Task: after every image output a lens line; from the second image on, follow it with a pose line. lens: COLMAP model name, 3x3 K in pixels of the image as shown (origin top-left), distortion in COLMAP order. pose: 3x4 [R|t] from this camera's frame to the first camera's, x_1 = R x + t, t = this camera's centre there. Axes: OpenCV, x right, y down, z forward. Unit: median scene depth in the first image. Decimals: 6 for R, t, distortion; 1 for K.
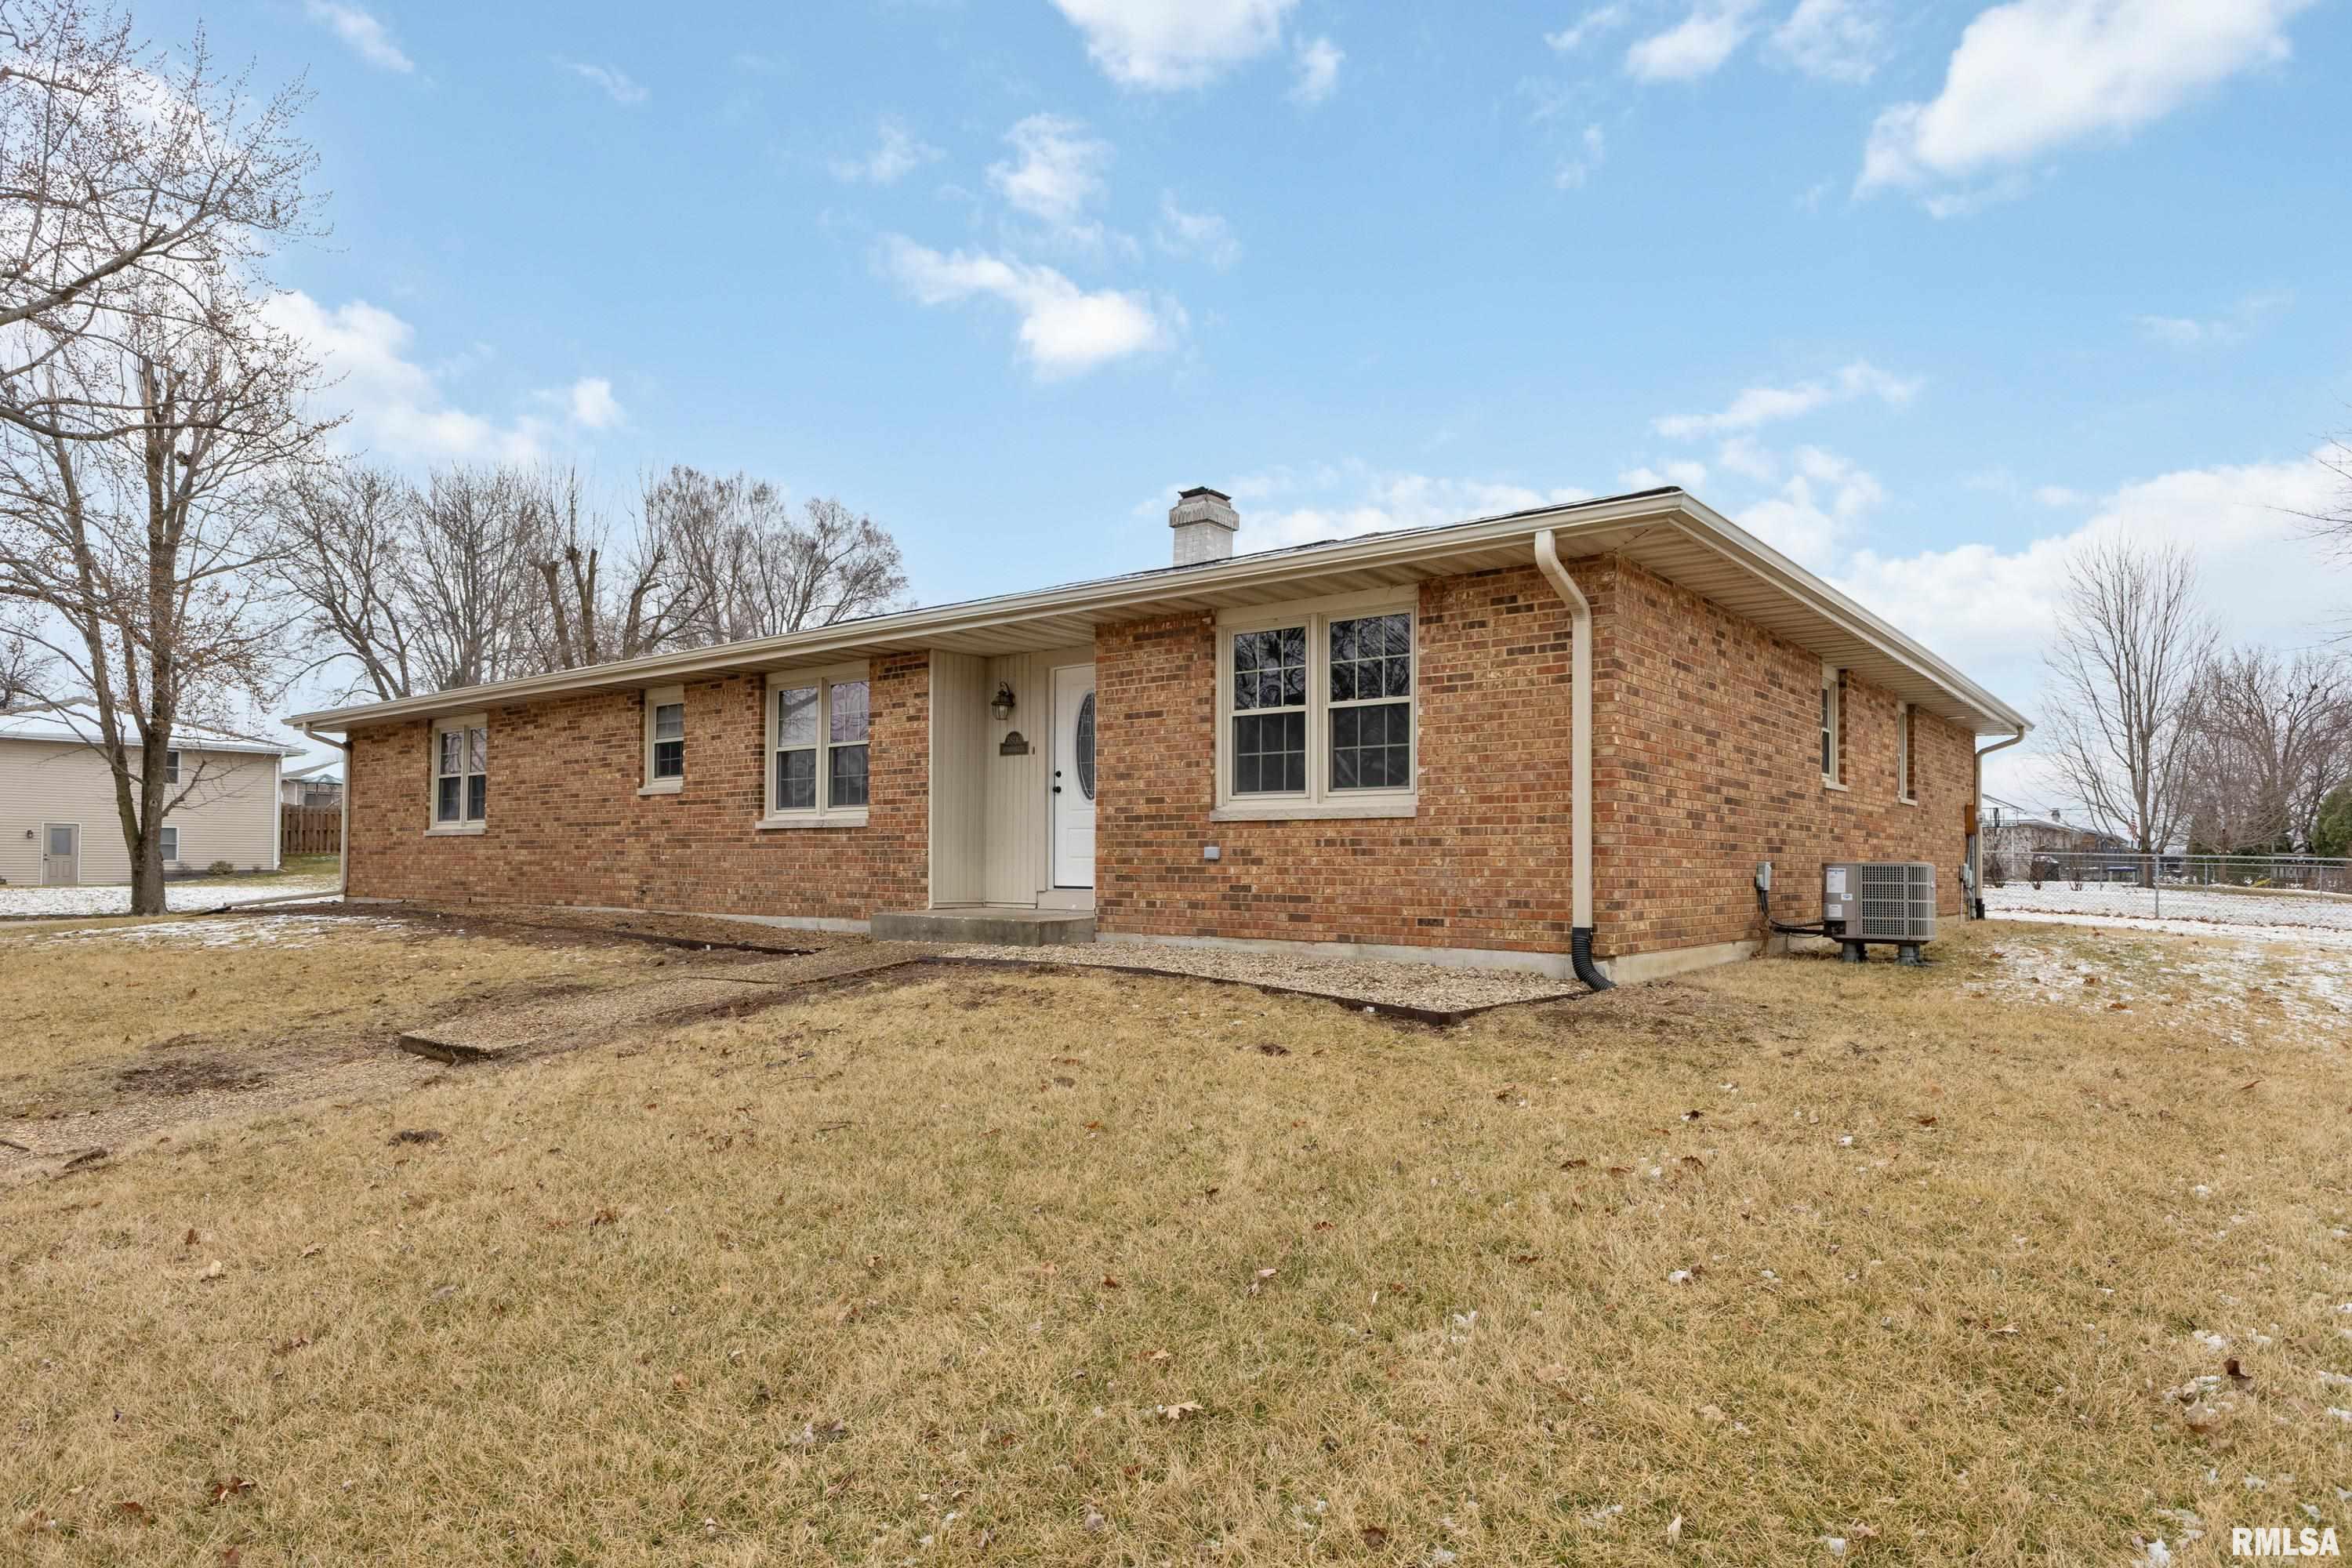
lens RADIAL K [[1333.1, 0, 1178.2], [0, 1333.1, 841.0], [0, 0, 1]] dist [-0.004744, 0.031749]
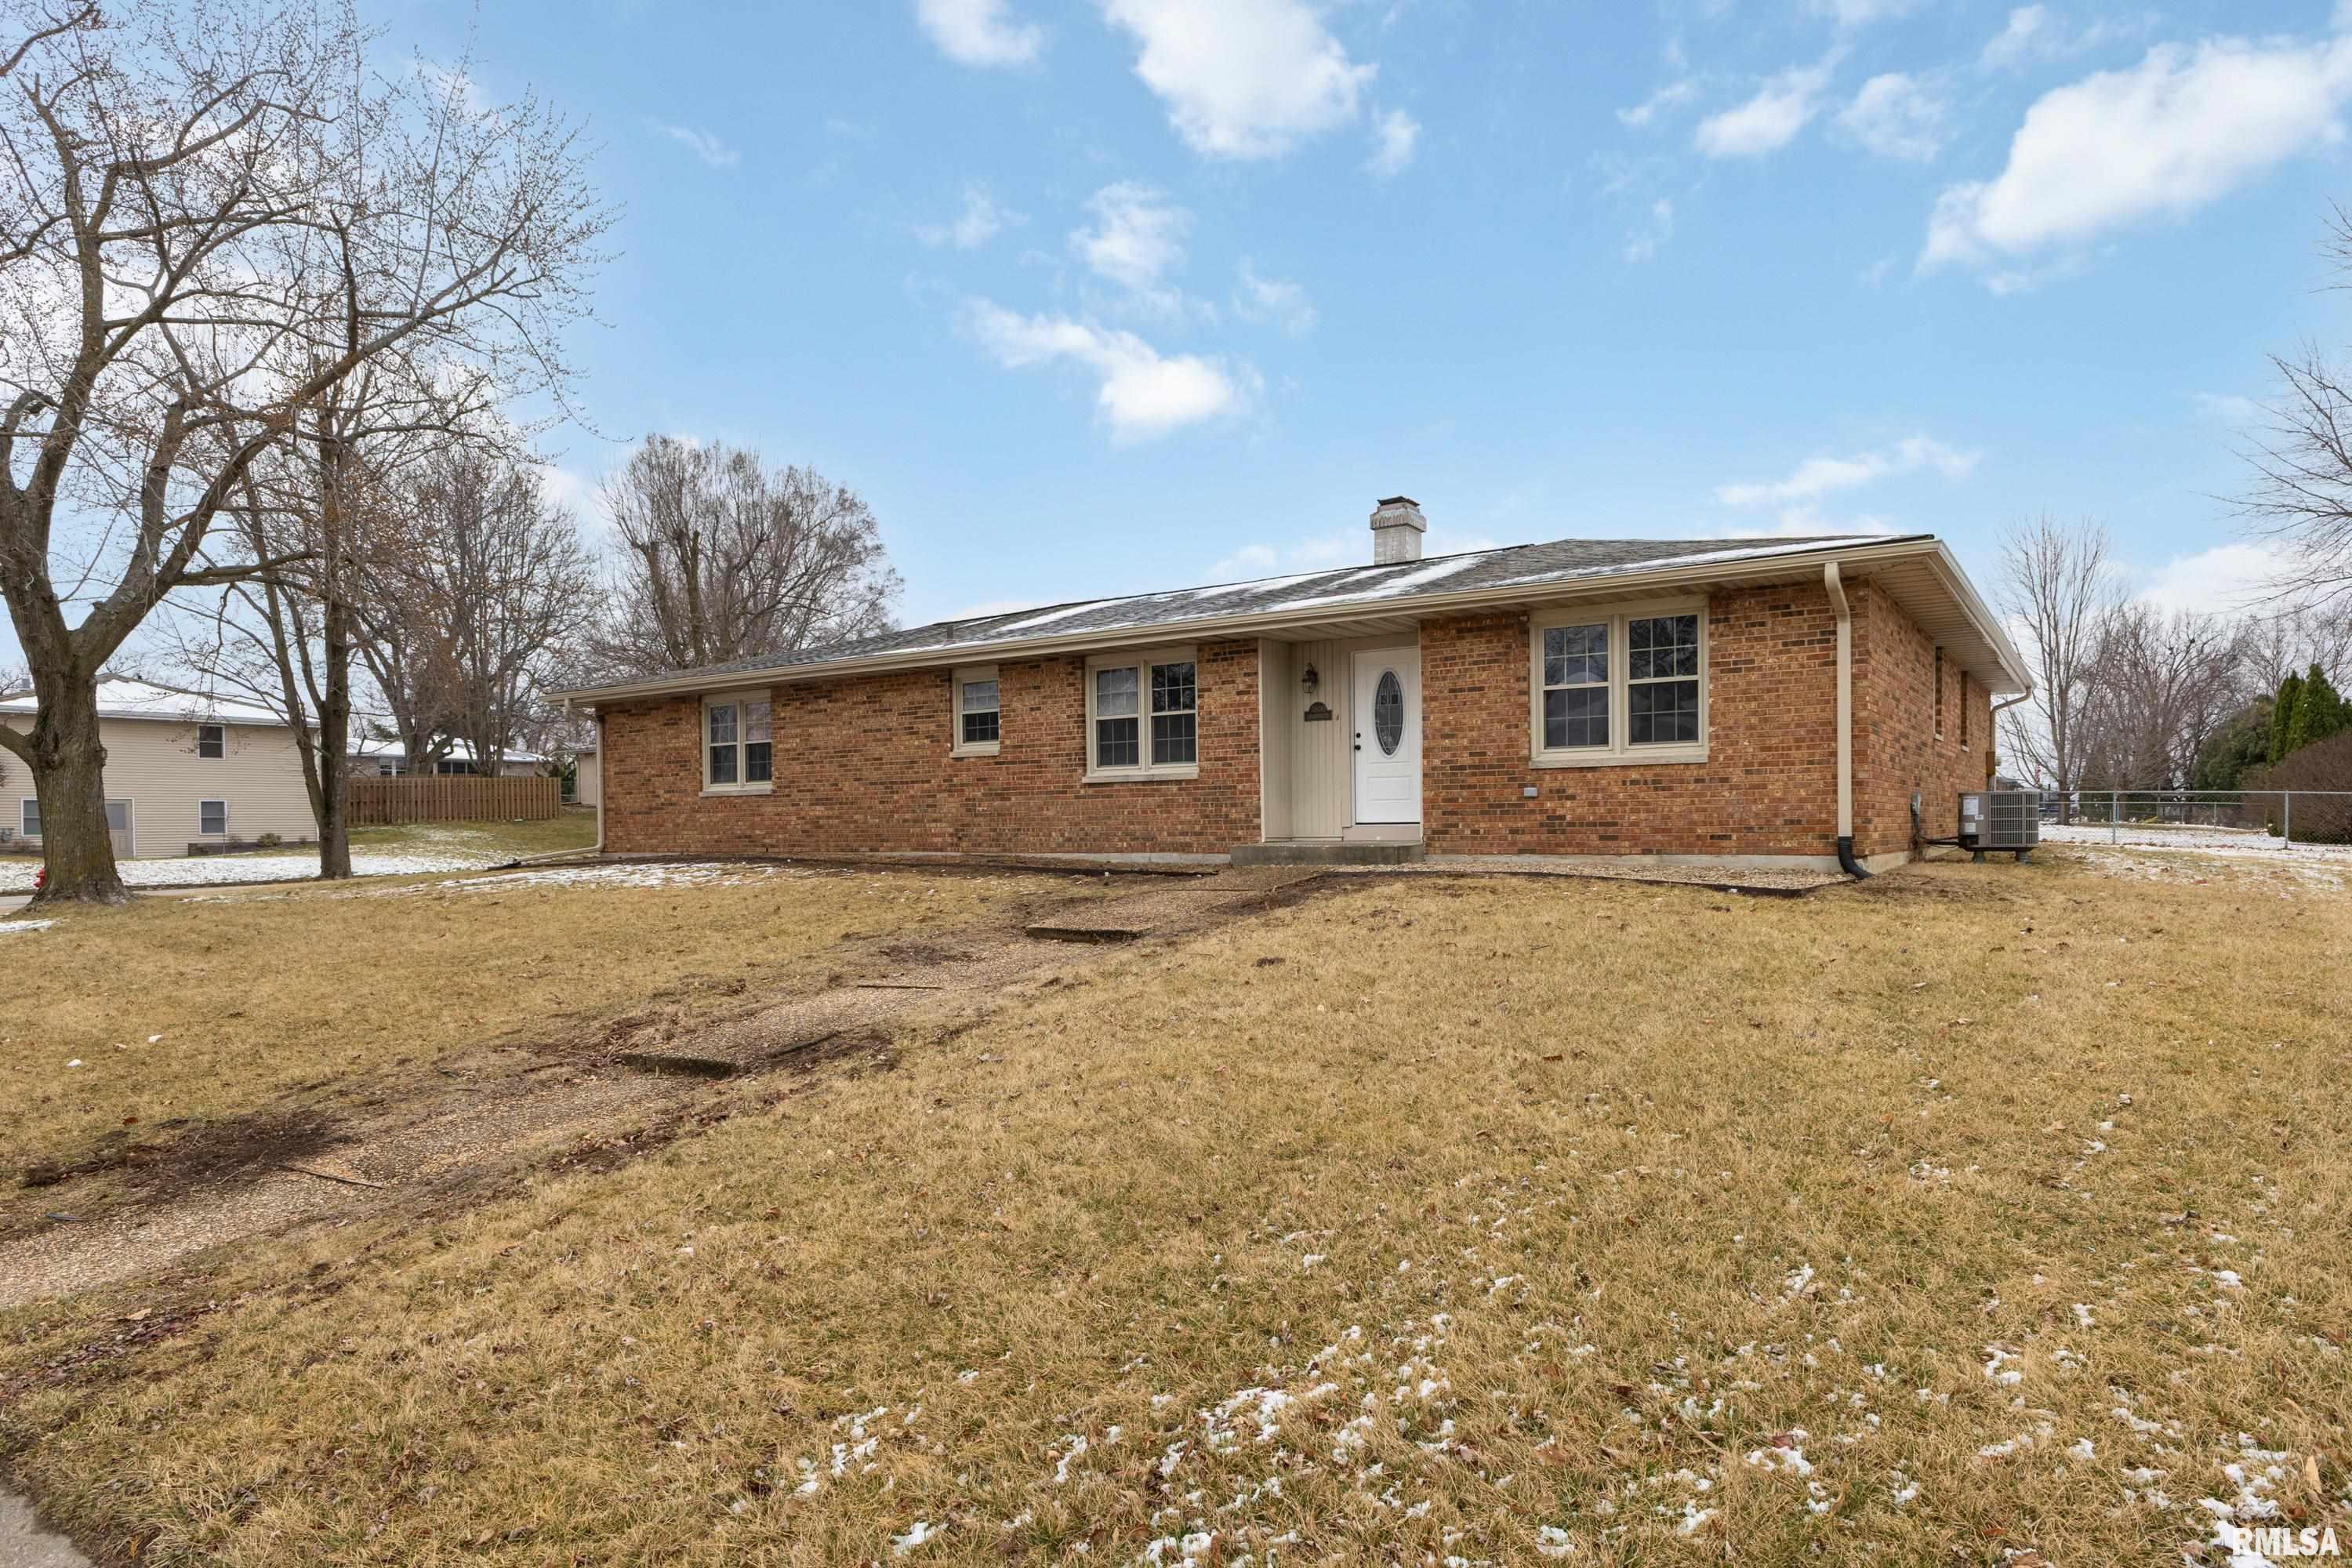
lens RADIAL K [[1333.1, 0, 1178.2], [0, 1333.1, 841.0], [0, 0, 1]] dist [-0.004744, 0.031749]
pose [[0.997982, -0.017659, 0.060998, -0.391023], [0.015869, 0.999433, 0.029707, 0.011898], [-0.061488, -0.028679, 0.997696, -0.306342]]
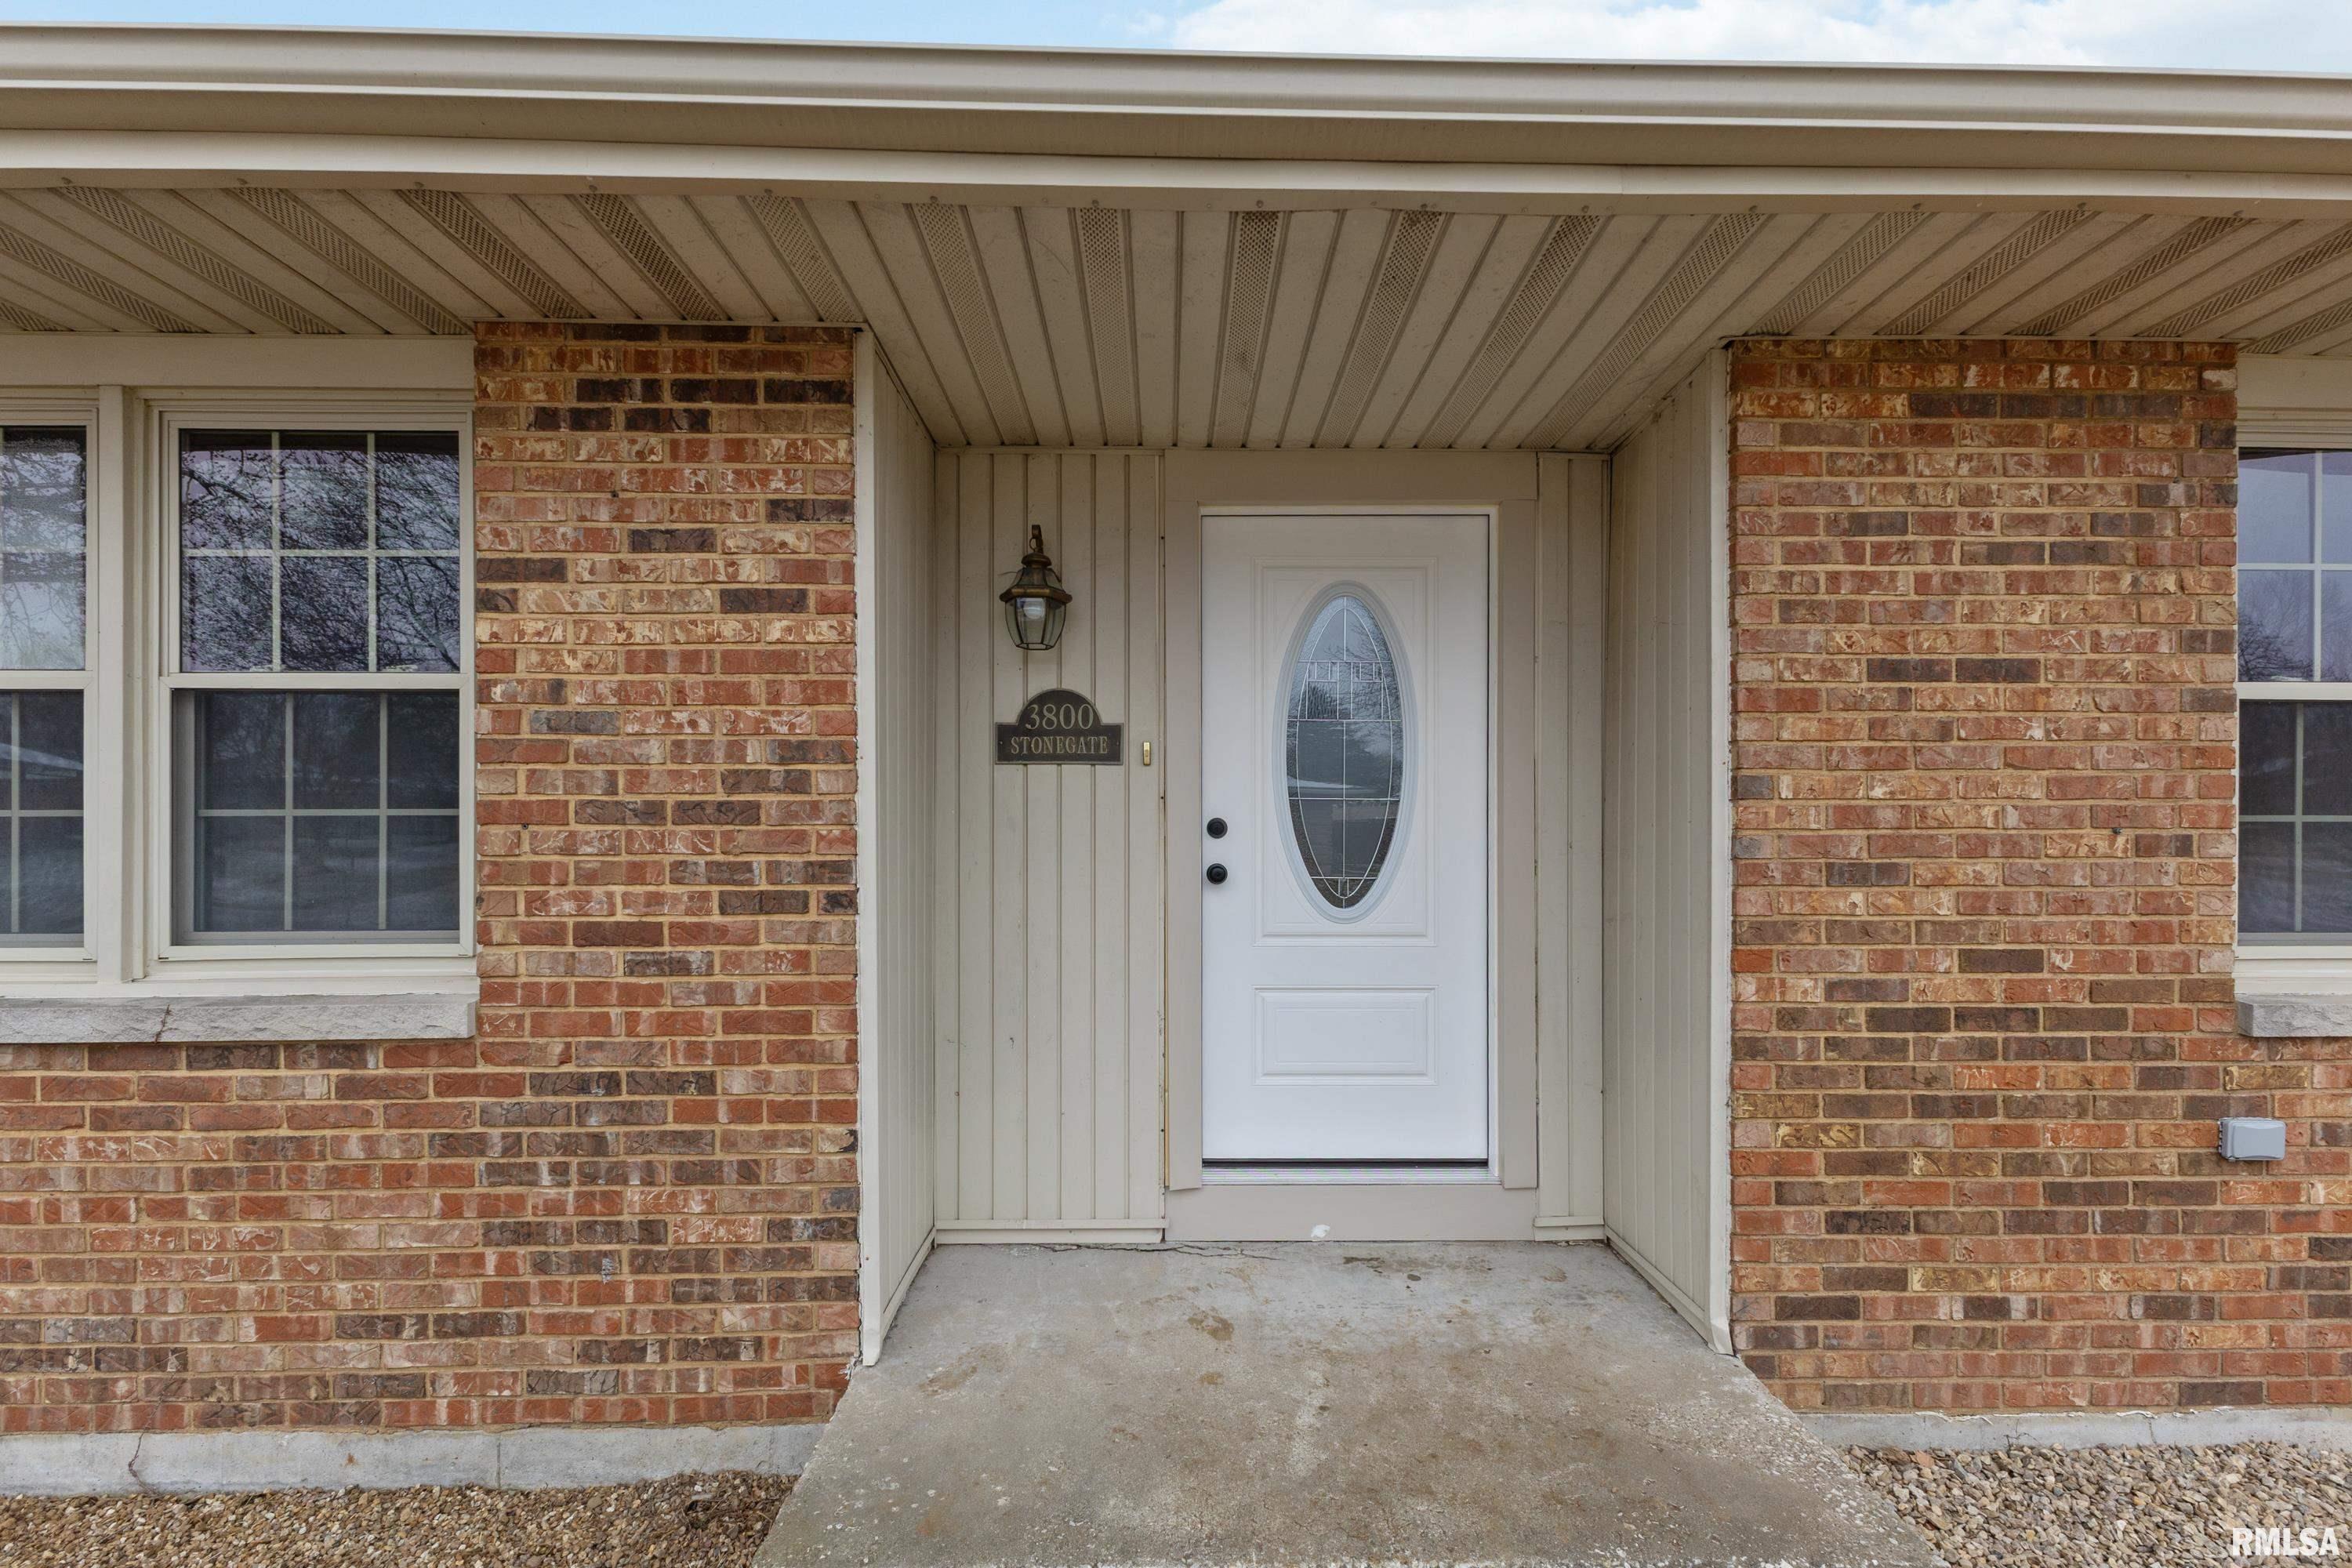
lens RADIAL K [[1028.0, 0, 1185.3], [0, 1028.0, 838.4], [0, 0, 1]] dist [0.010615, -0.000155]
pose [[0.769354, -0.005273, 0.638801, -0.299835], [-0.006382, 0.999853, 0.015939, -0.059068], [-0.638791, -0.016340, 0.769207, 0.920569]]
